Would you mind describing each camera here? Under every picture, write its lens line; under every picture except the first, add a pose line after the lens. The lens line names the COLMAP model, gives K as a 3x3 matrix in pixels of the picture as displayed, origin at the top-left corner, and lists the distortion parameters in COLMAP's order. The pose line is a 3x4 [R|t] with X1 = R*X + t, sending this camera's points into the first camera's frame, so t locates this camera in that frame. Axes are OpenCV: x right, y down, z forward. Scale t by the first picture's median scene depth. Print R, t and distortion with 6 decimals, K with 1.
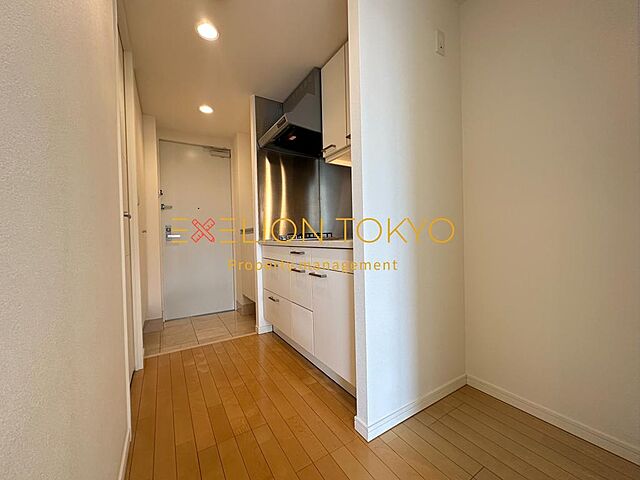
lens RADIAL K [[256.5, 0, 320.1], [0, 256.5, 243.6], [0, 0, 1]] dist [-0.003851, 0.000255]
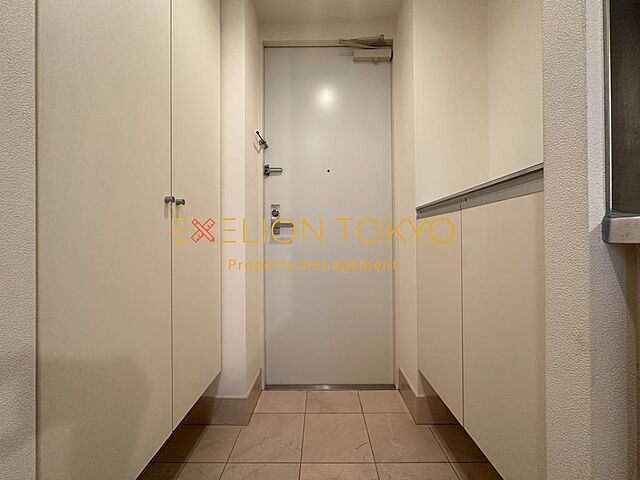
lens RADIAL K [[256.5, 0, 320.7], [0, 256.5, 240.2], [0, 0, 1]] dist [-0.003851, 0.000255]
pose [[0.849605, 0.012973, -0.527260, -0.236374], [-0.019320, 0.999792, -0.006532, 0.001103], [0.527066, 0.015737, 0.849679, 0.604858]]
